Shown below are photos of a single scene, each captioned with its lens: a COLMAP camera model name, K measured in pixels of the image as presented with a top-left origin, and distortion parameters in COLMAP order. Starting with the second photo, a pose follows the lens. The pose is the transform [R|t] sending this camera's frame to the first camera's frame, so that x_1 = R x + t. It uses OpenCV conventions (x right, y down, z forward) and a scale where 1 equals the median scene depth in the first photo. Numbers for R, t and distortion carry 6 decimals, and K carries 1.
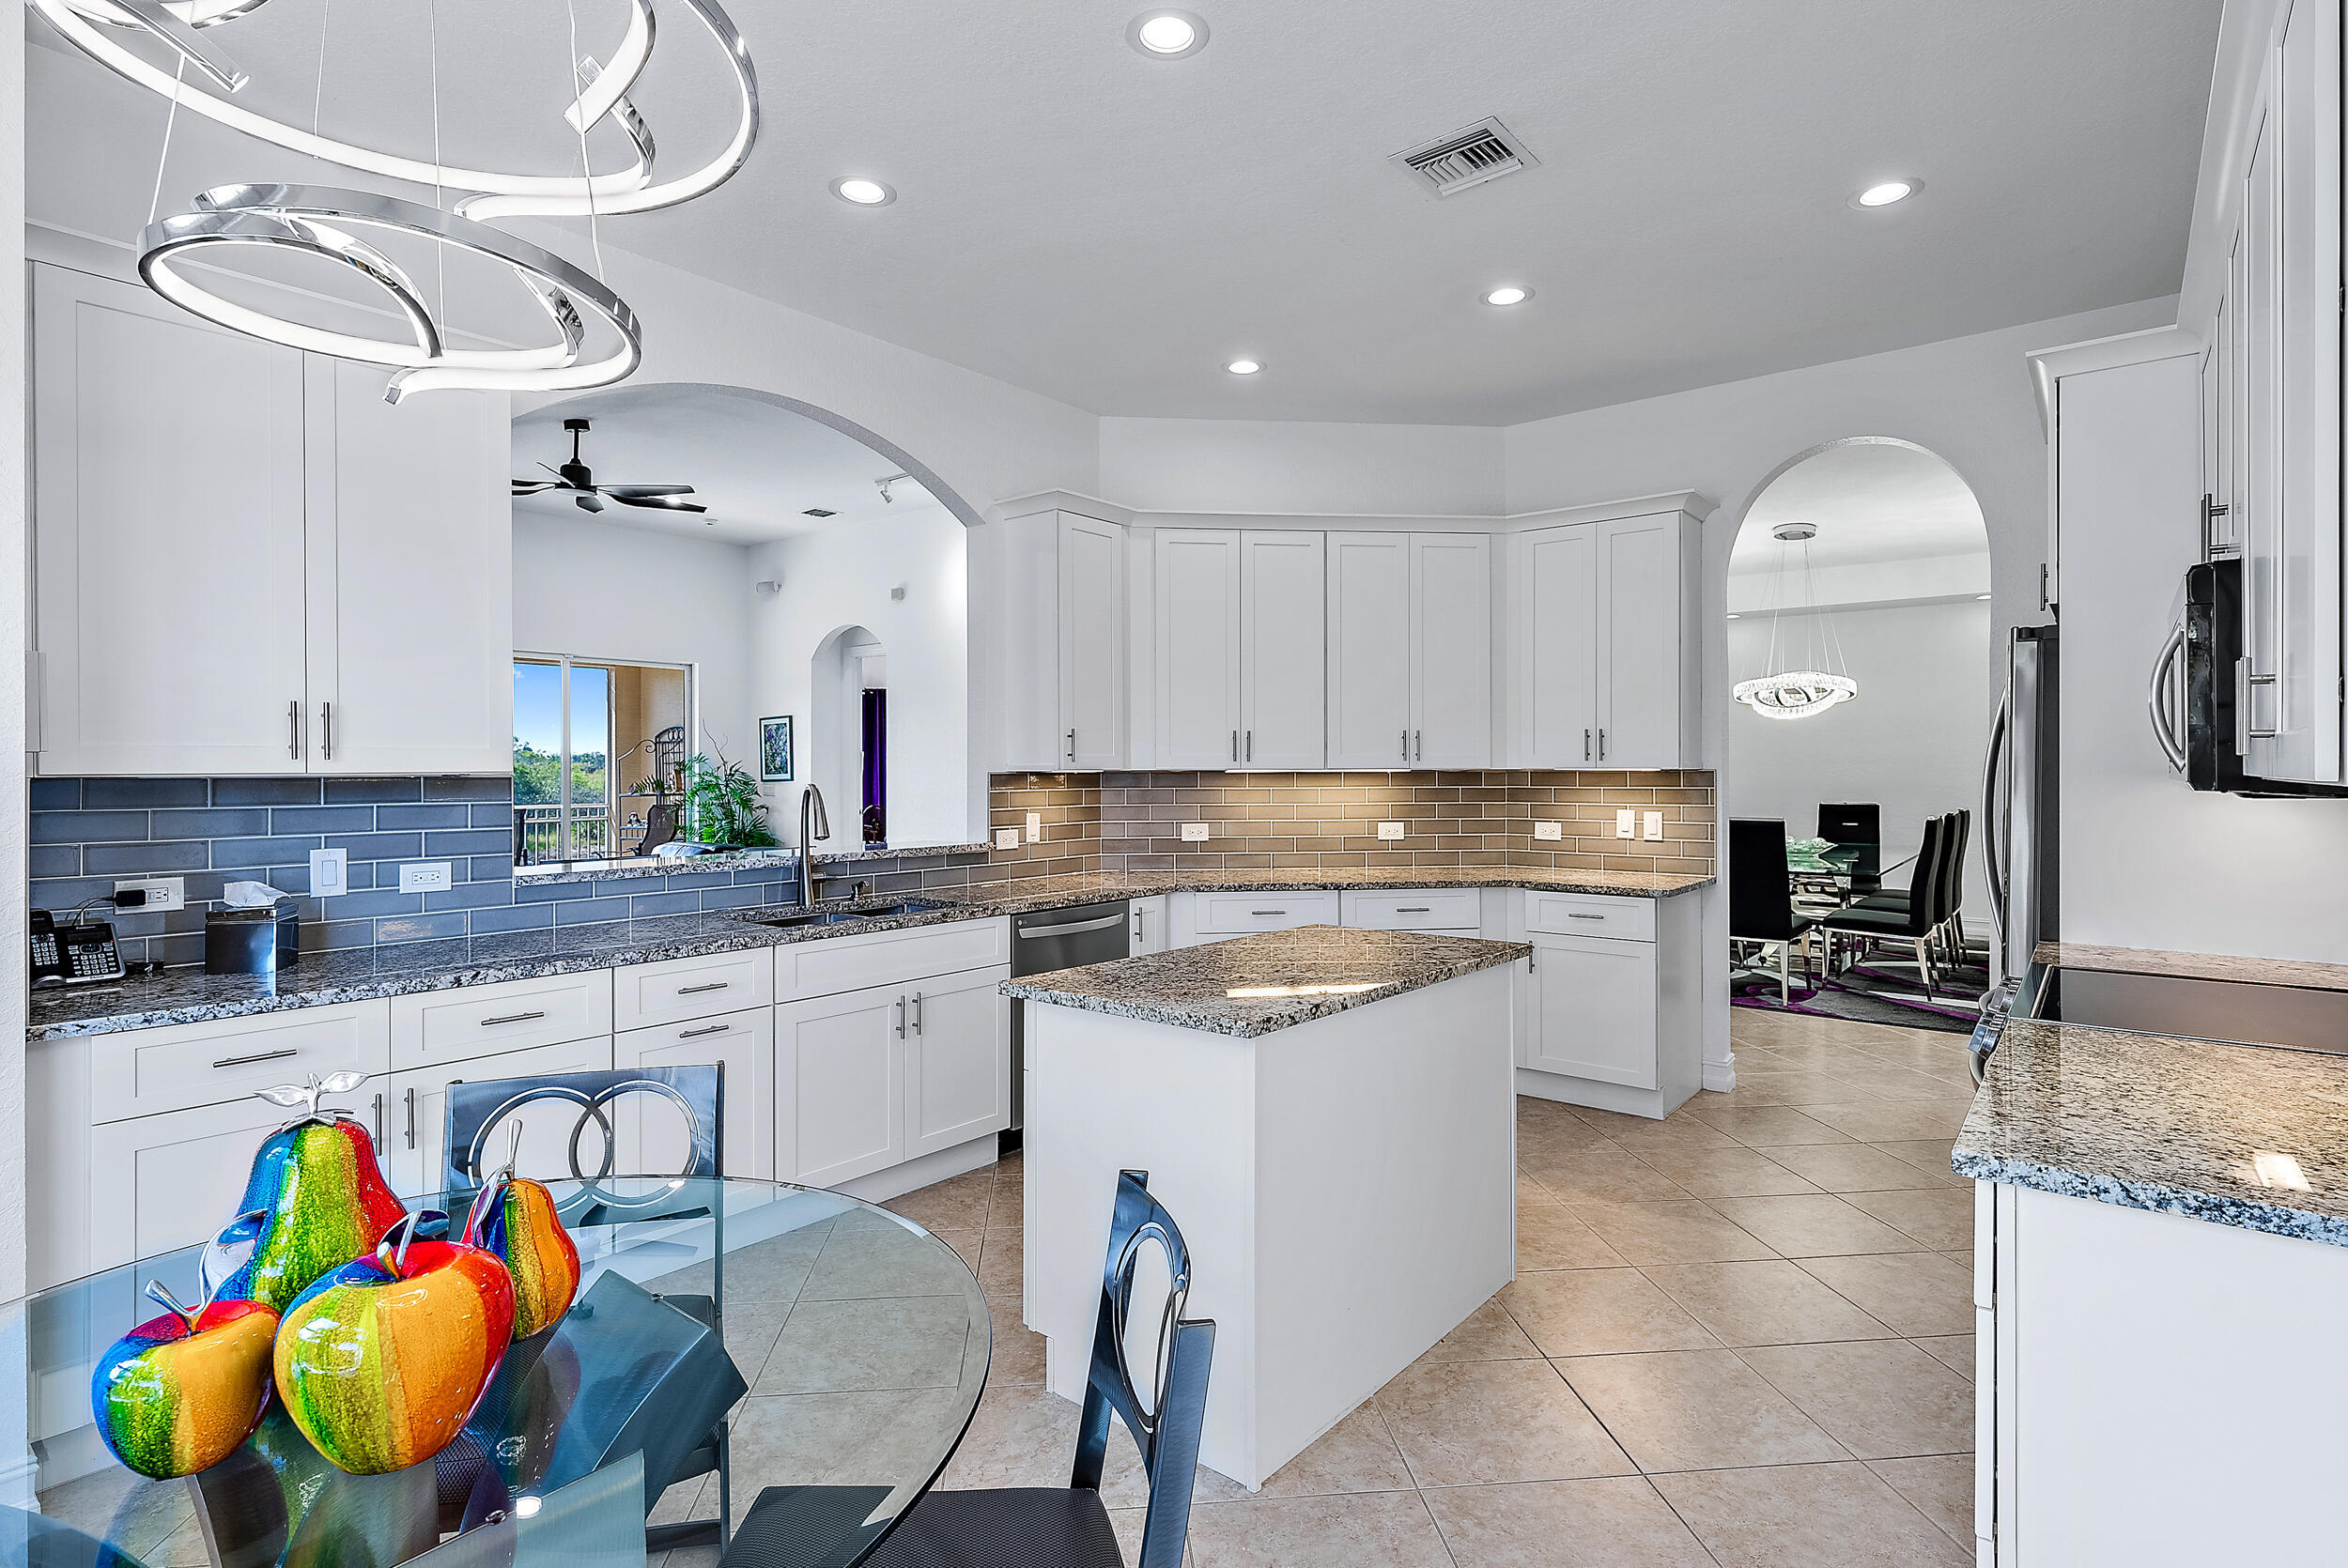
lens RADIAL K [[1161.4, 0, 1176.9], [0, 1161.4, 773.3], [0, 0, 1]] dist [0.002278, 0.000204]
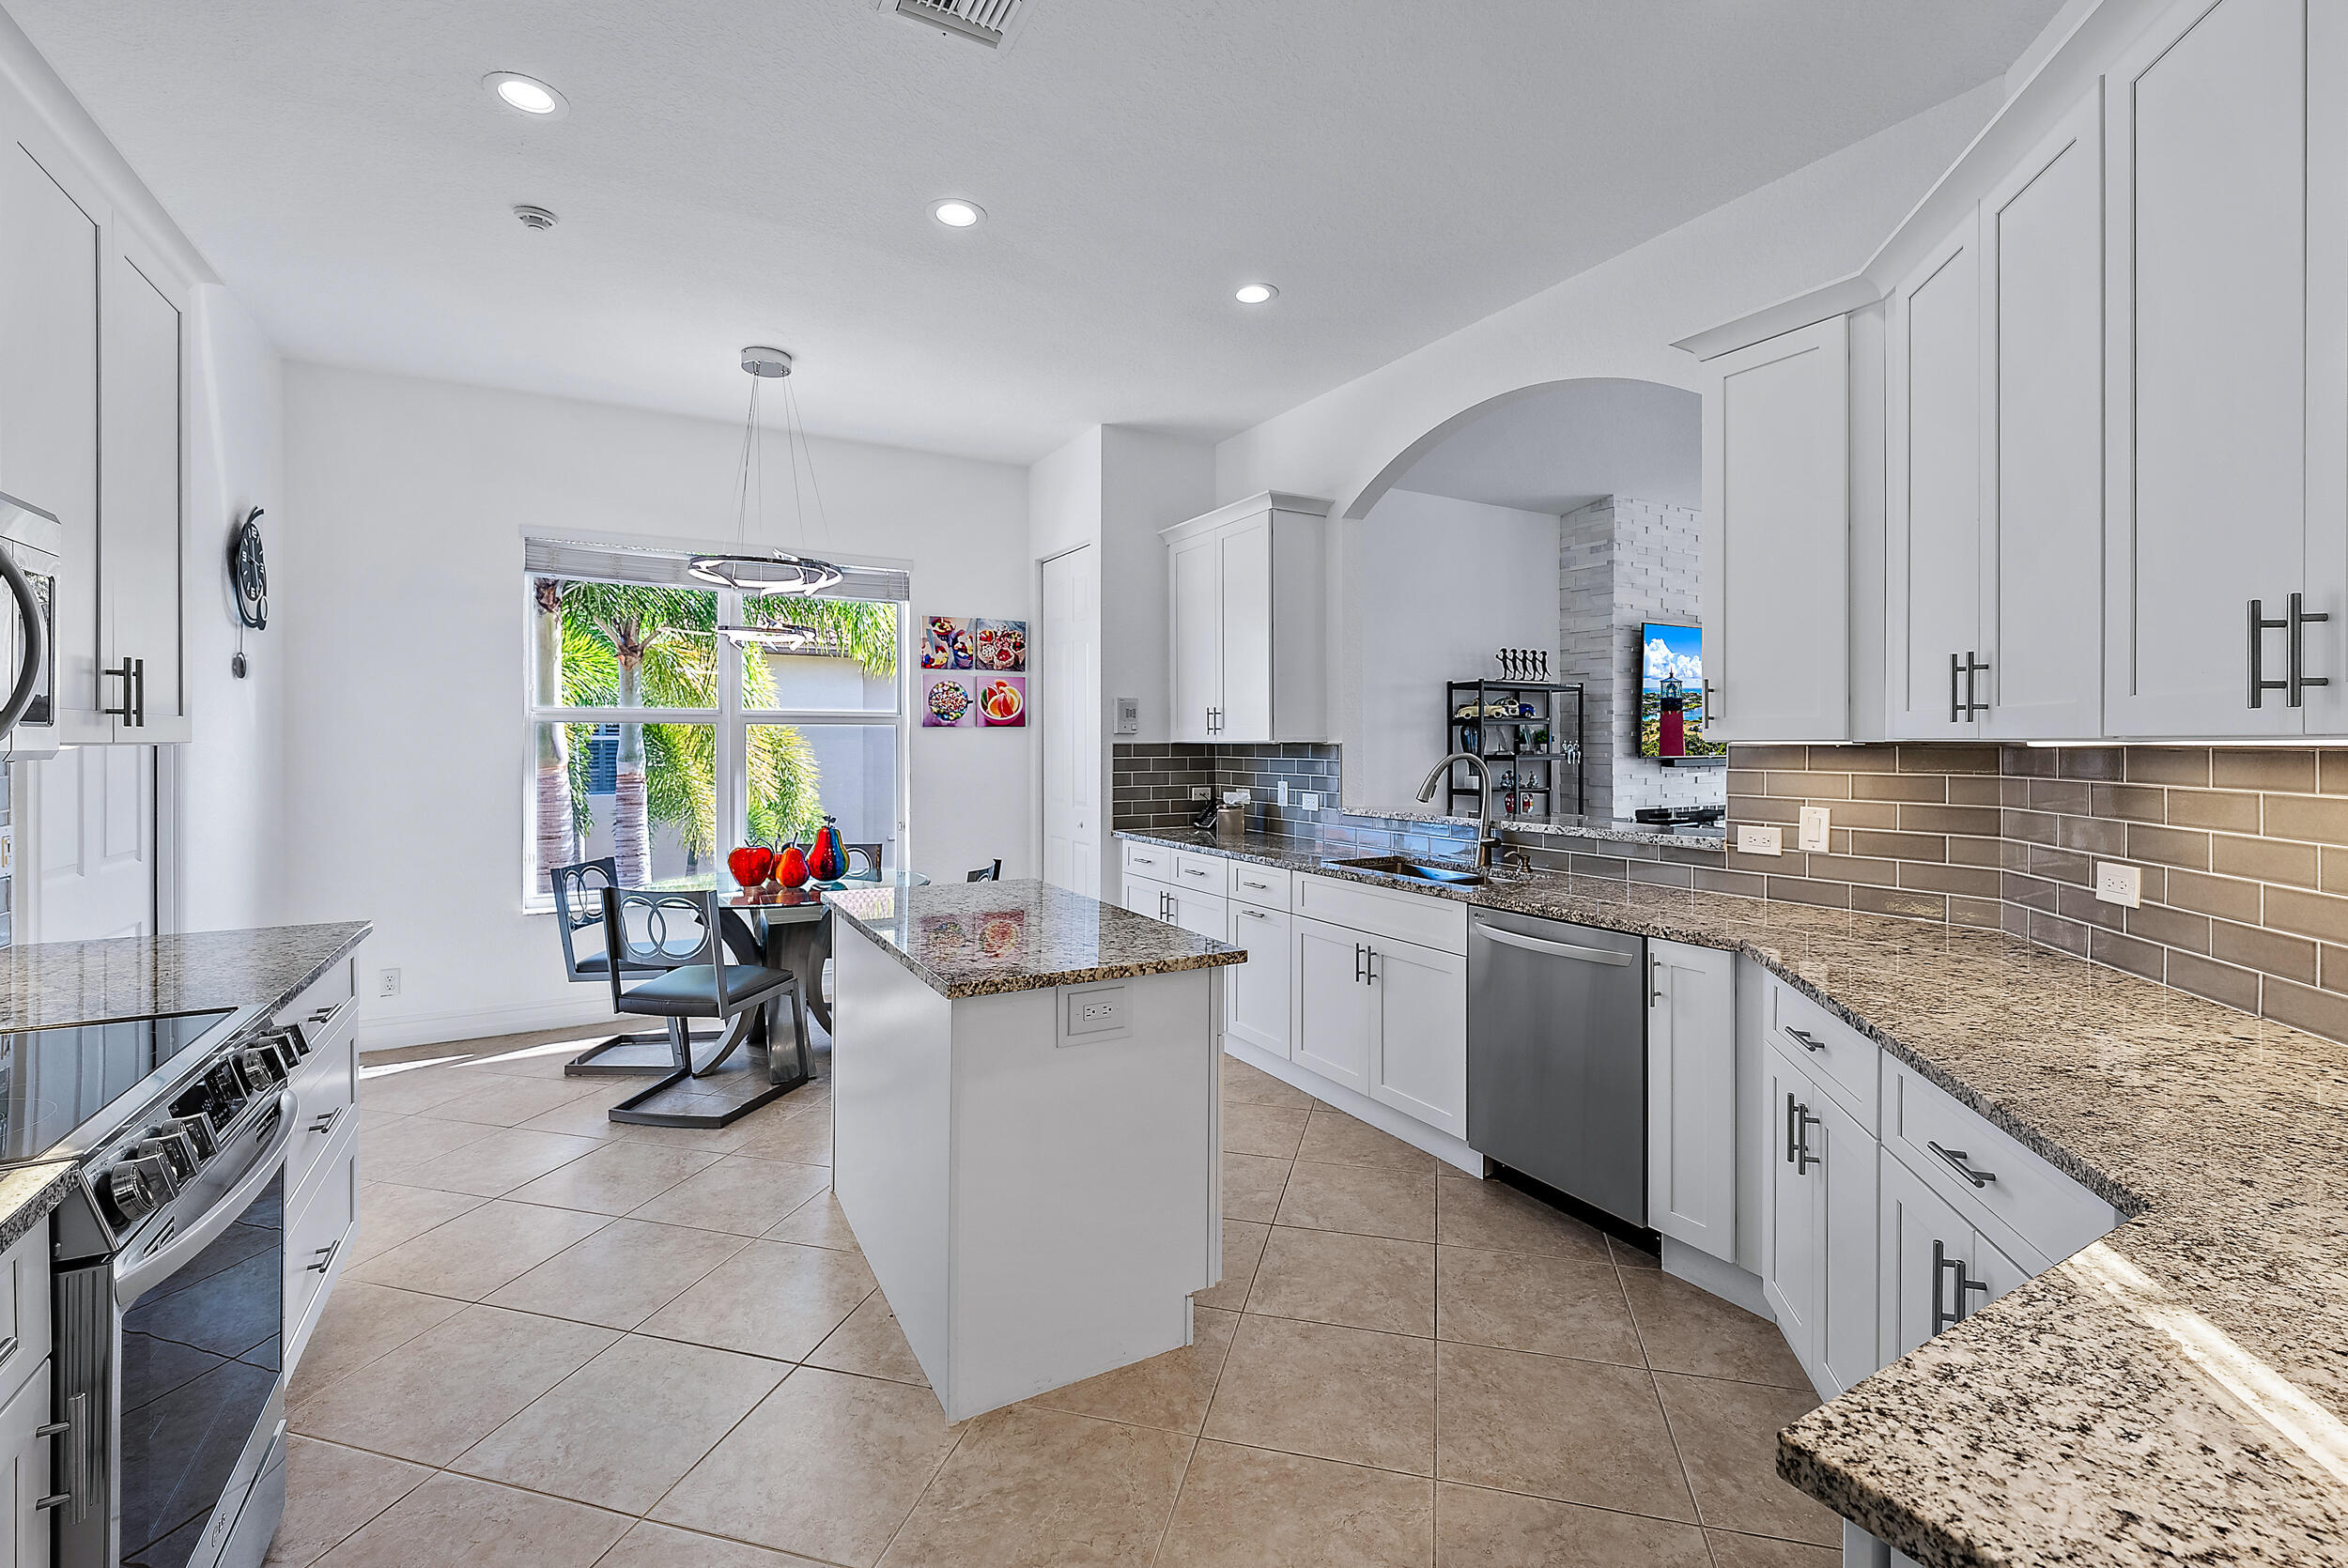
lens RADIAL K [[965.2, 0, 1152.8], [0, 965.2, 738.8], [0, 0, 1]] dist [-0.000565, -0.000237]
pose [[-0.361794, -0.002906, -0.932254, 0.517675], [-0.003164, 0.999993, -0.001889, -0.001642], [0.932253, 0.002266, -0.361801, 0.849097]]
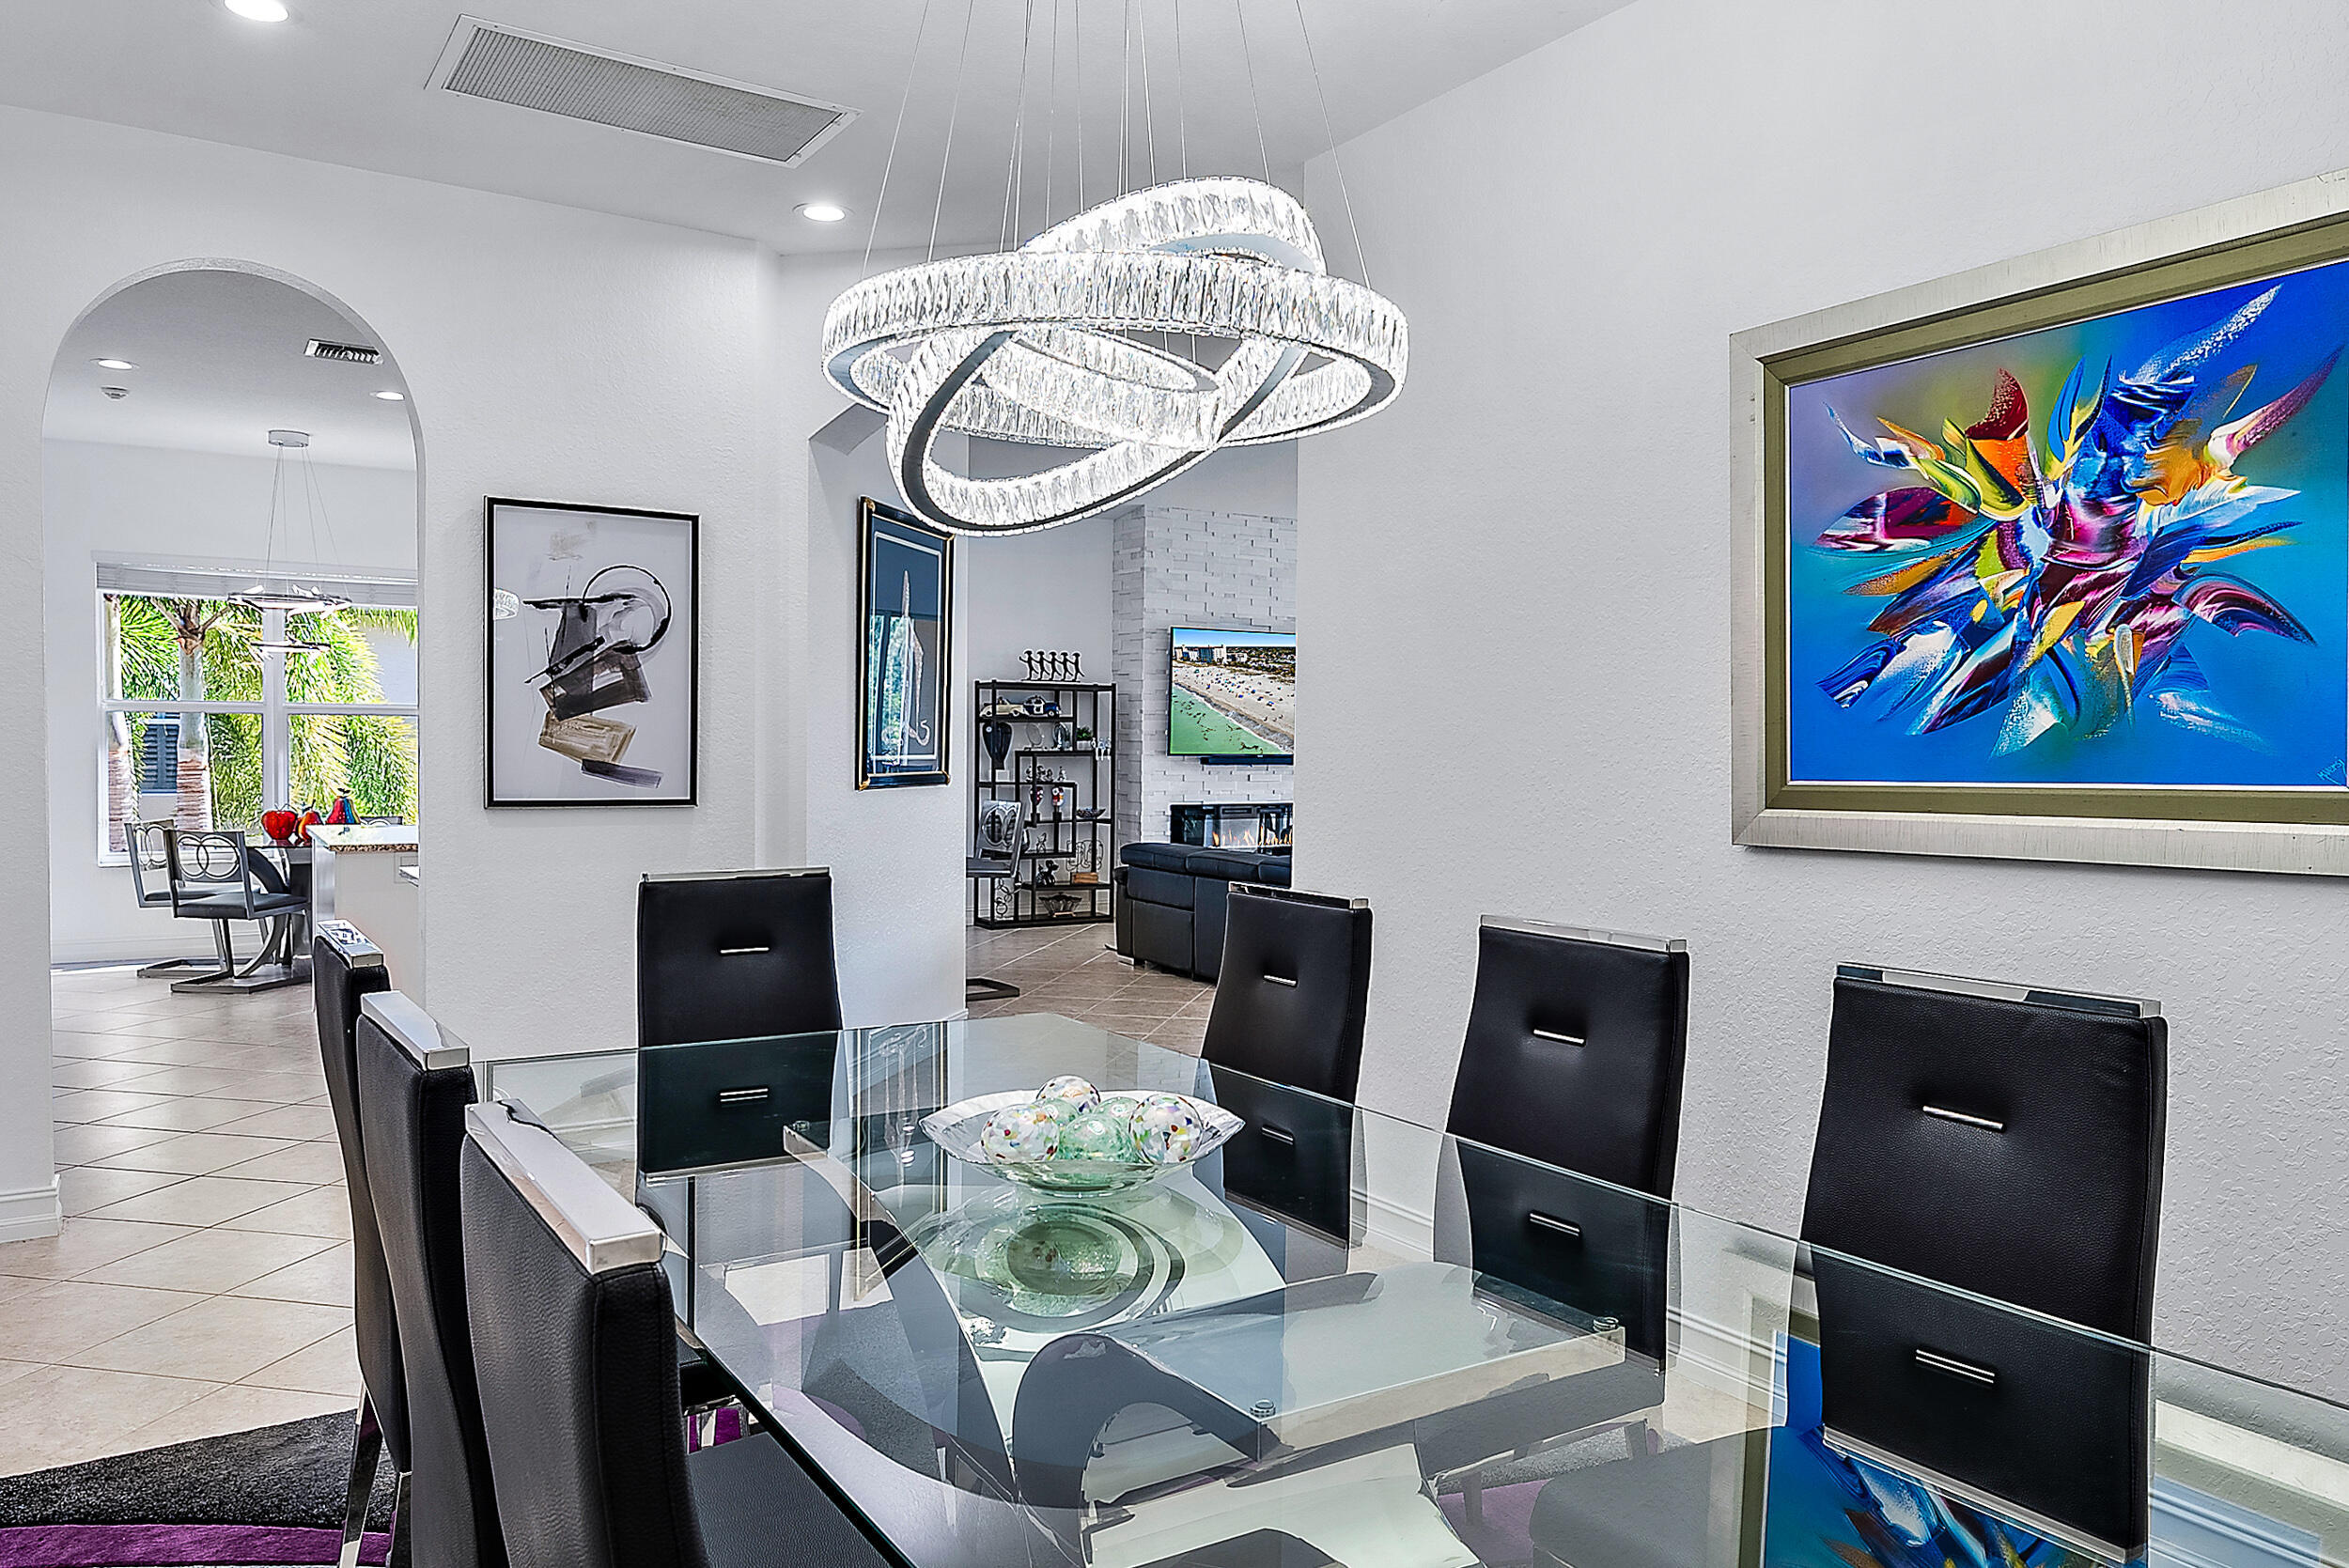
lens RADIAL K [[1615.8, 0, 1173.4], [0, 1615.8, 795.9], [0, 0, 1]] dist [-0.003796, -0.001421]
pose [[-0.322106, 0.031432, -0.946182, 1.287287], [-0.015458, 0.999141, 0.038454, -0.012161], [0.946577, 0.027013, -0.321344, 1.791454]]
